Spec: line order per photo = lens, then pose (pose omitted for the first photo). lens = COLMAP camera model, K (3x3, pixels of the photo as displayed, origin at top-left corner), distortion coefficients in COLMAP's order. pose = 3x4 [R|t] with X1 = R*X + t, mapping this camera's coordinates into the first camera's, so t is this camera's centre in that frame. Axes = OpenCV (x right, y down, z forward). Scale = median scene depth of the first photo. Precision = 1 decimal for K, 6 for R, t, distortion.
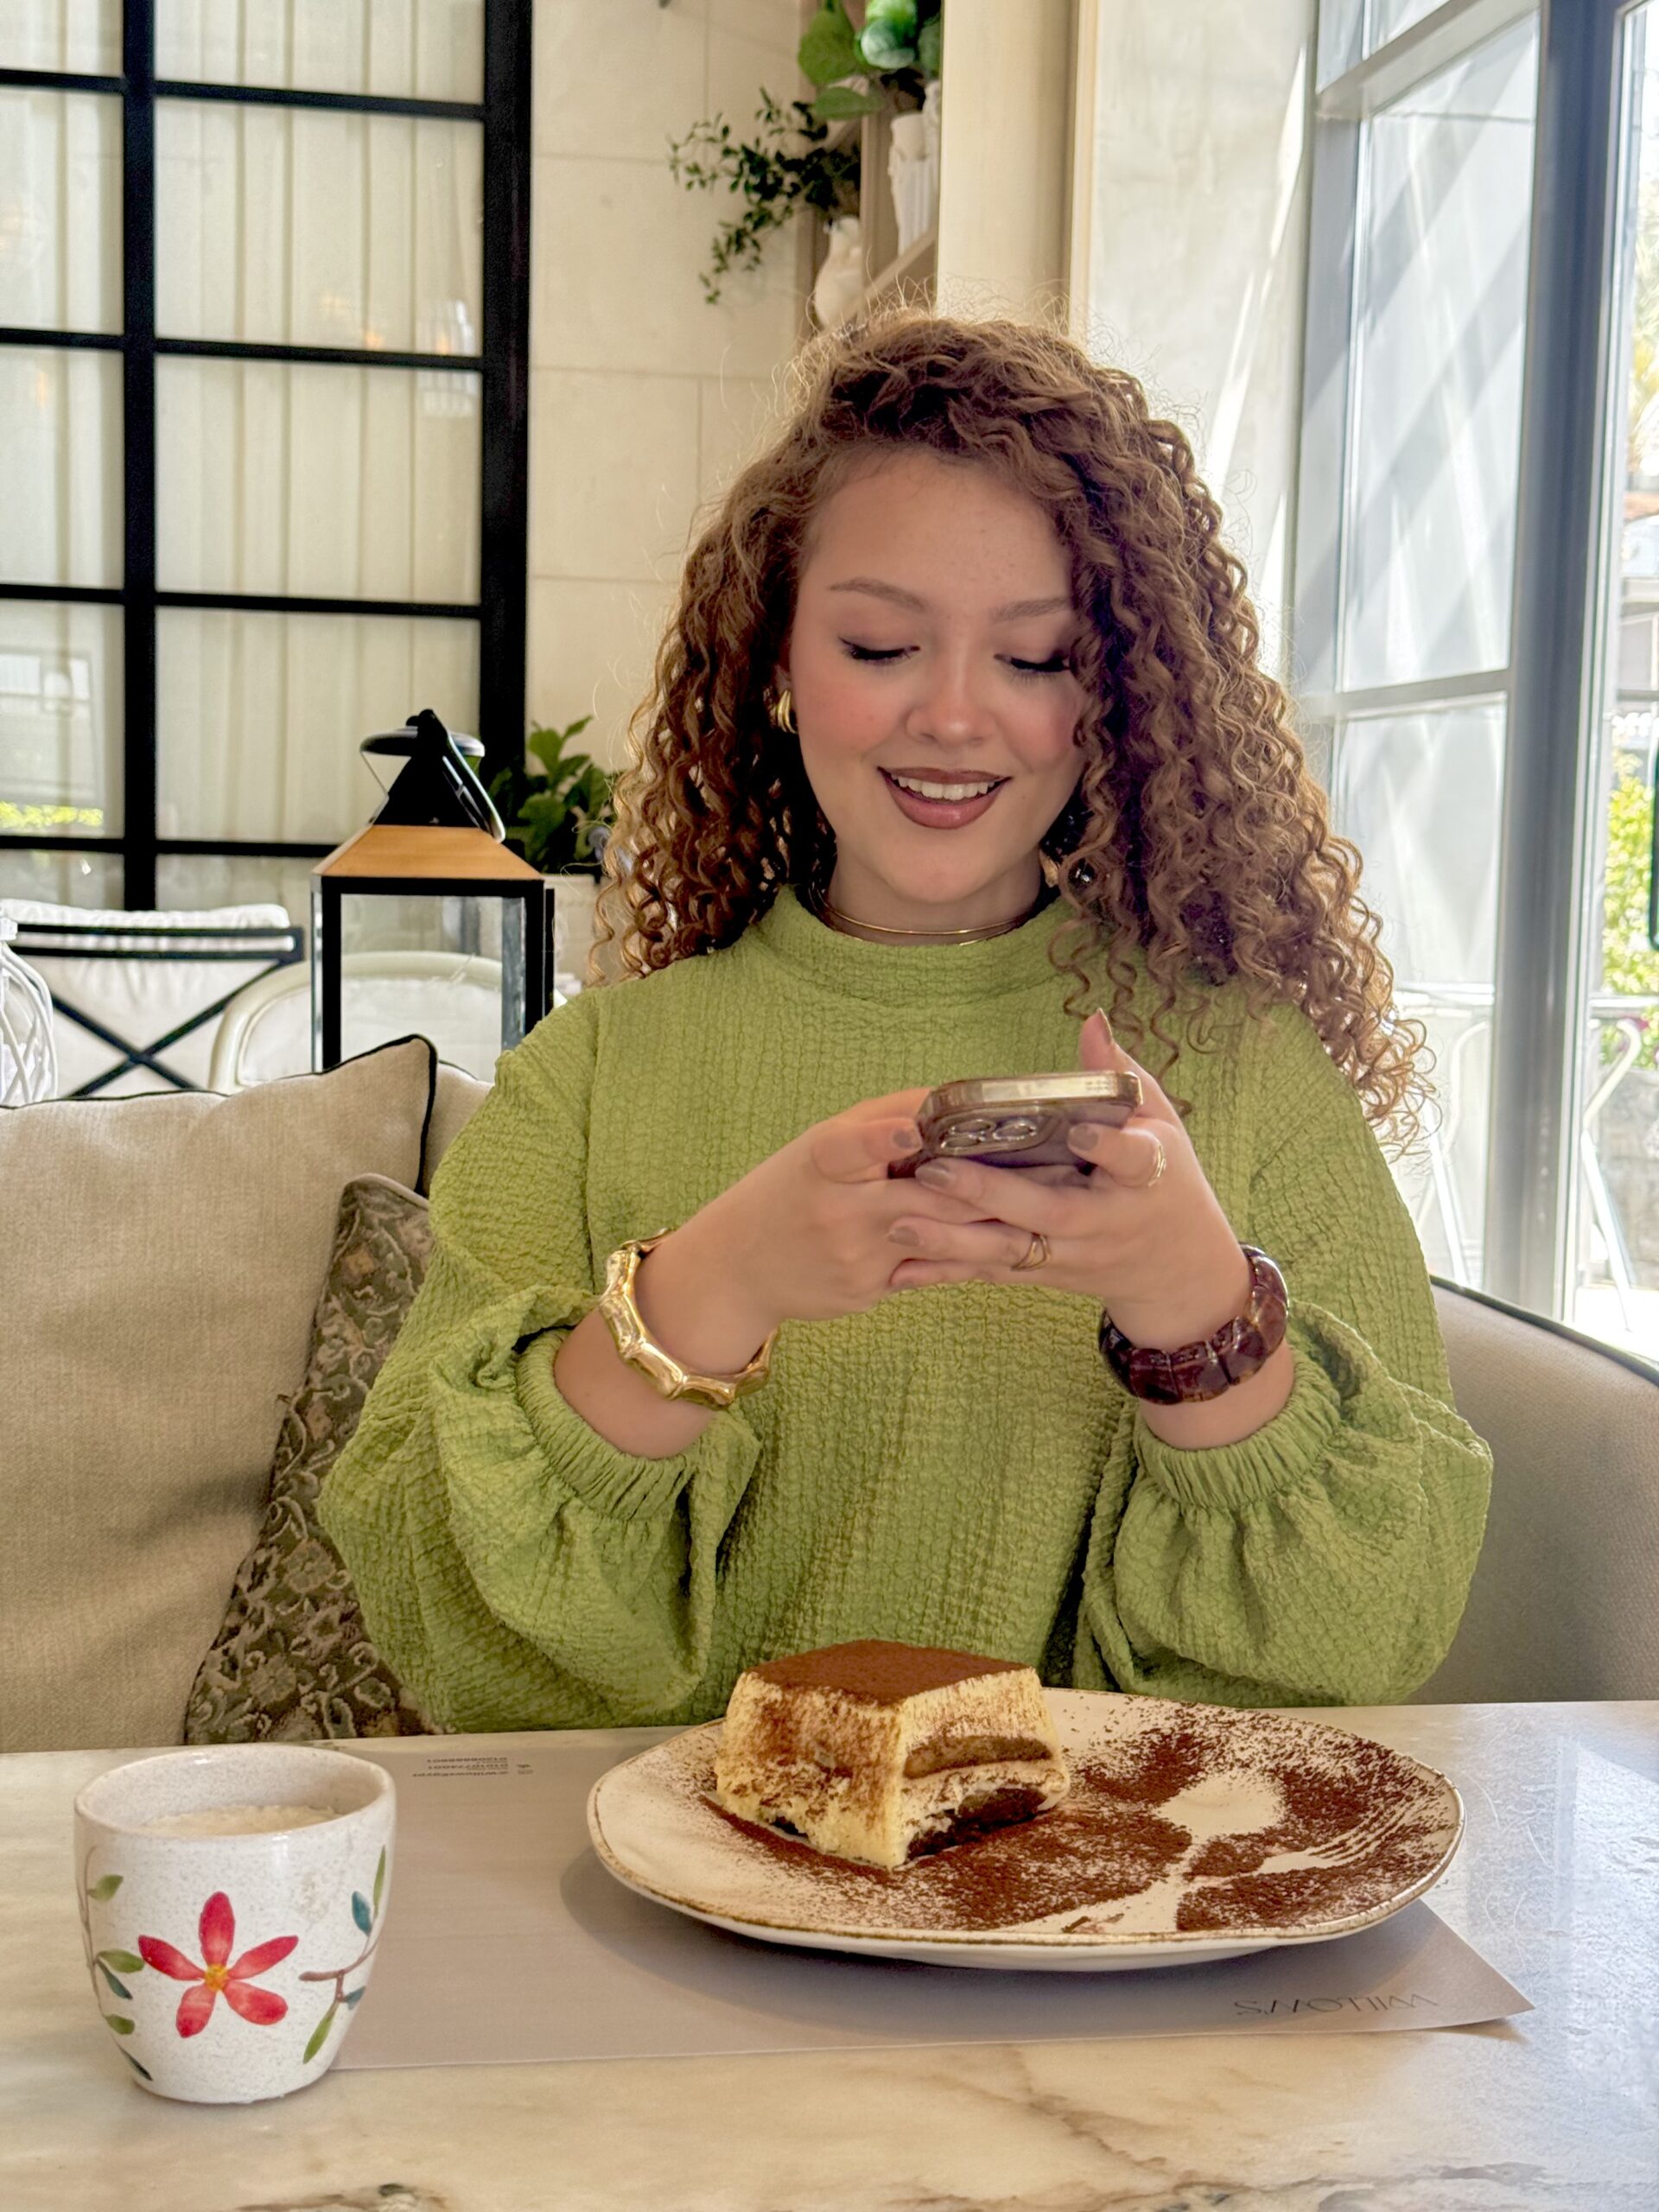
lens RADIAL K [[3103.0, 0, 828.7], [0, 3103.0, 1104.8], [0, 0, 1]] dist [0.114532, 0.000000]
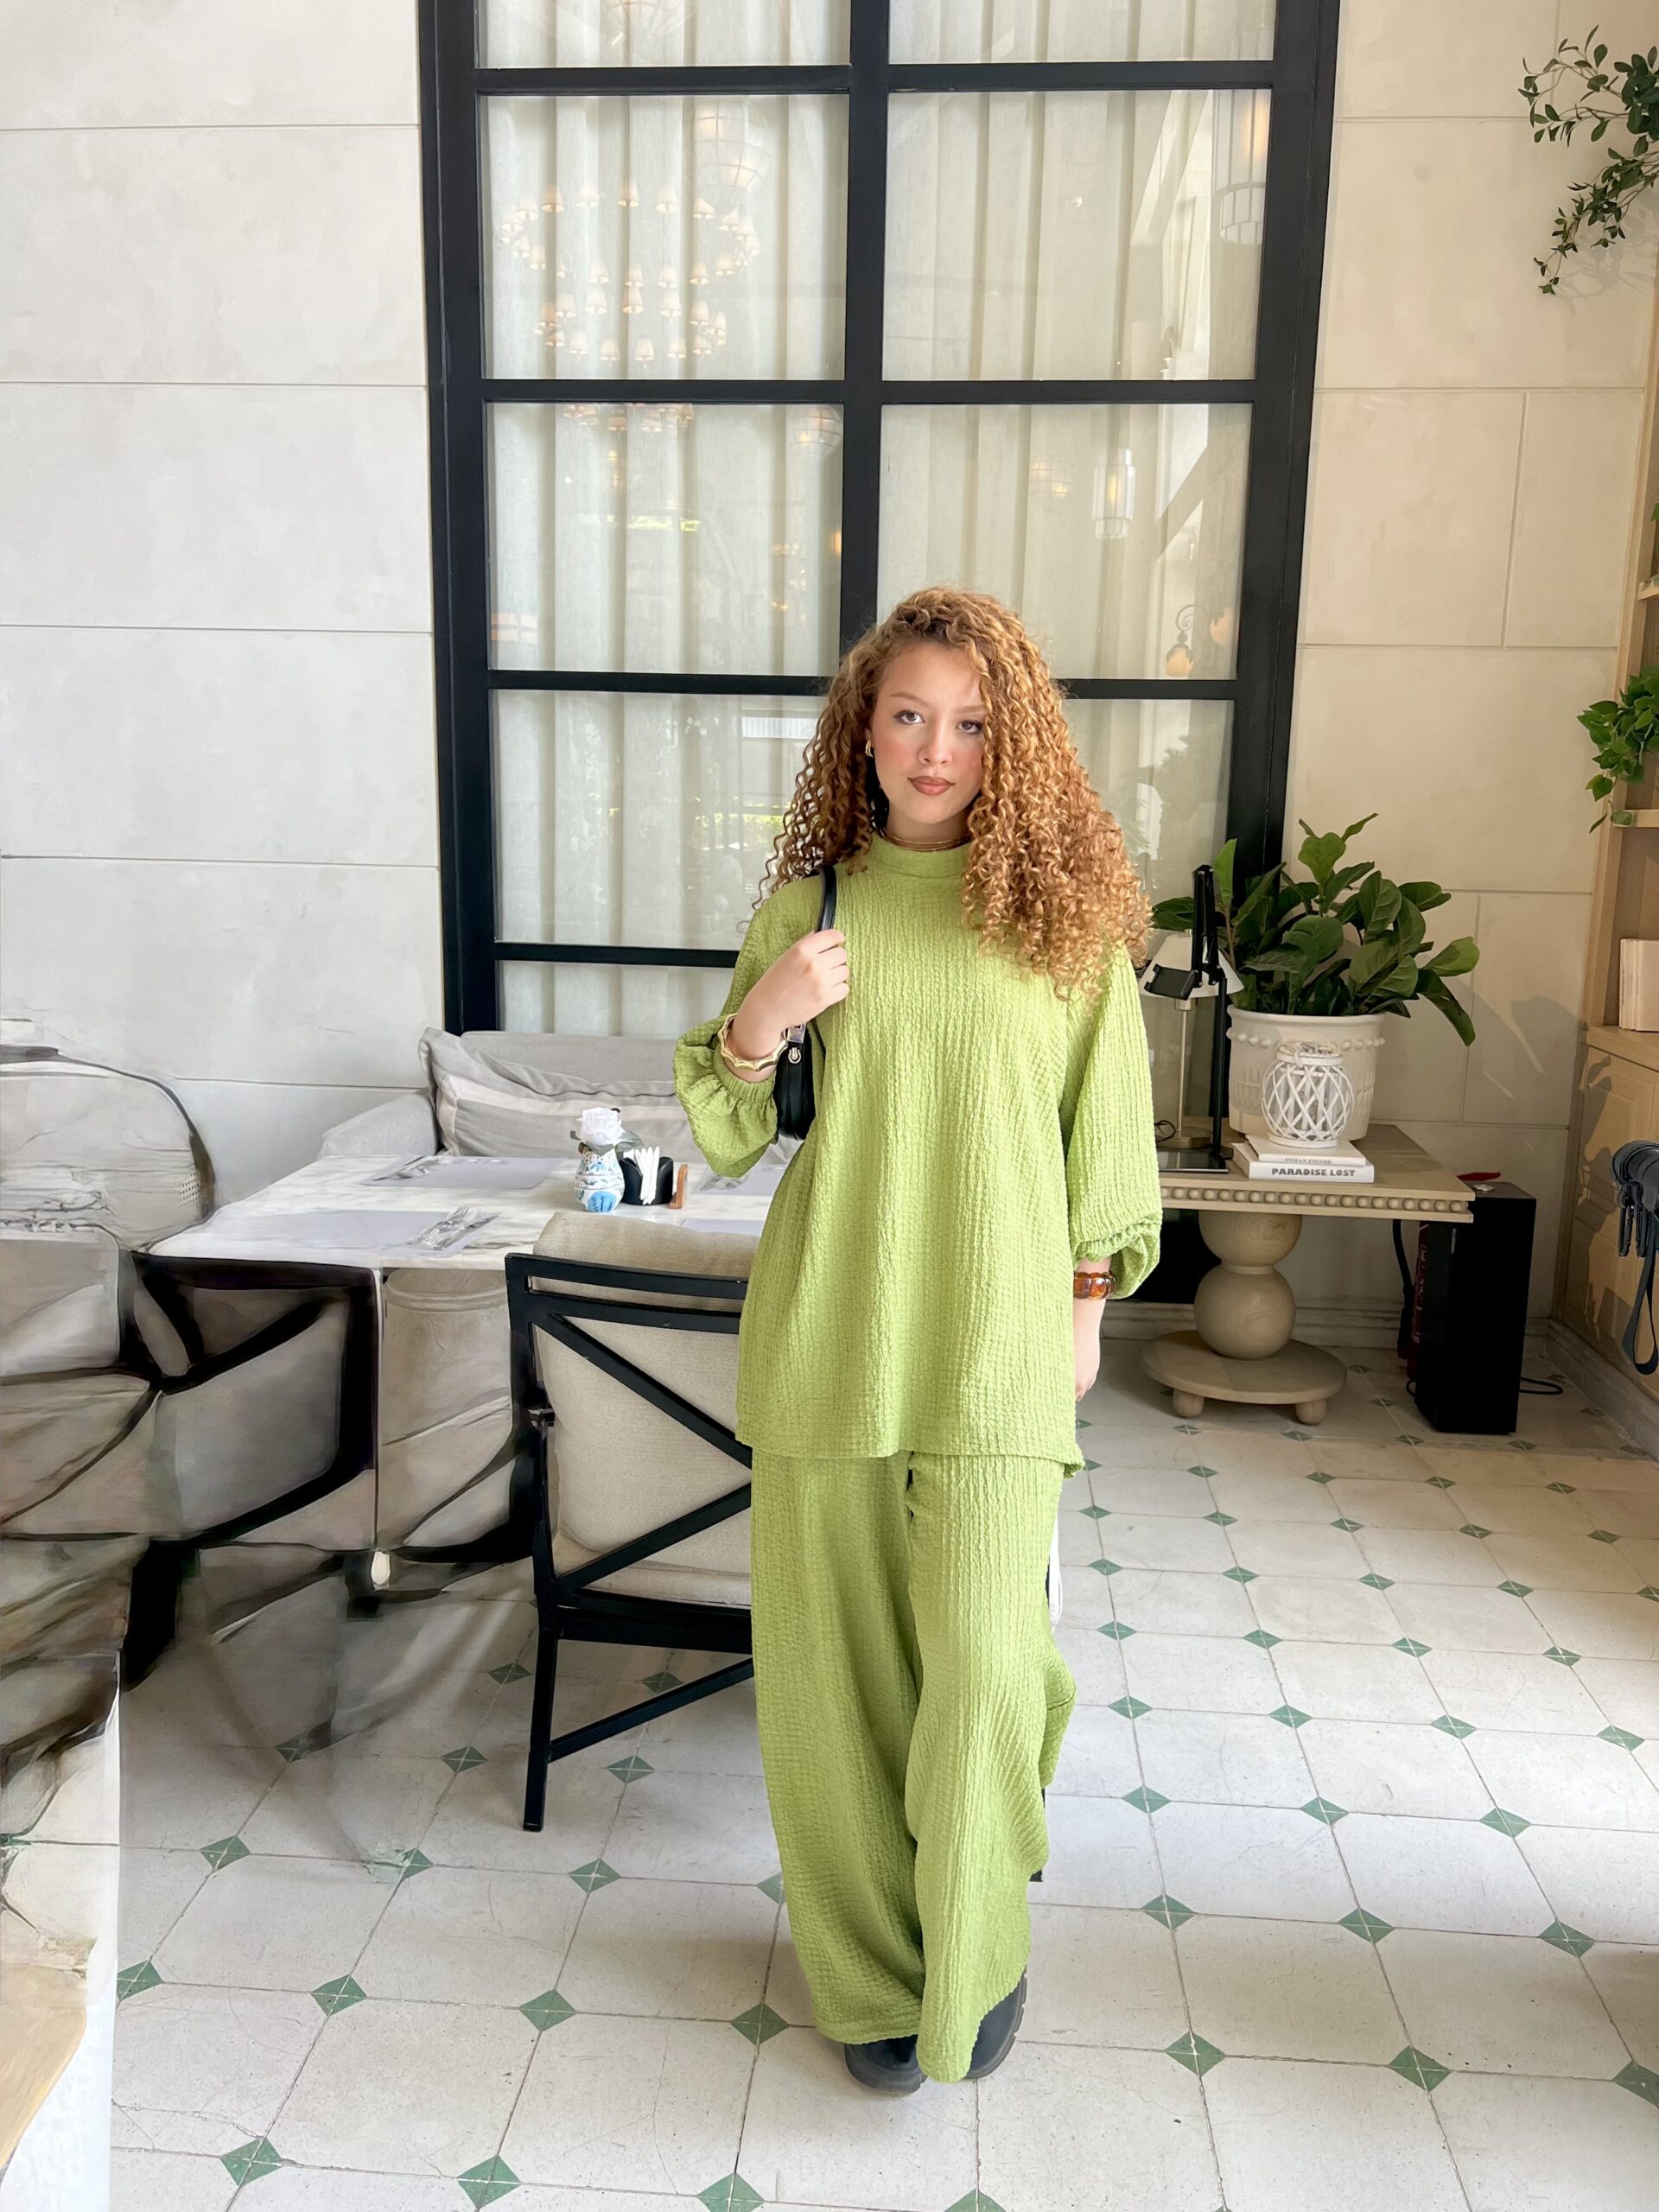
lens RADIAL K [[1673.6, 0, 836.1], [0, 1673.6, 1108.1], [0, 0, 1]] dist [0.045132, -0.051748]
pose [[0.965534, 0.039913, -0.257199, -0.096113], [-0.014077, 0.994734, 0.101521, -0.089457], [0.259896, -0.094401, 0.961011, 0.518699]]
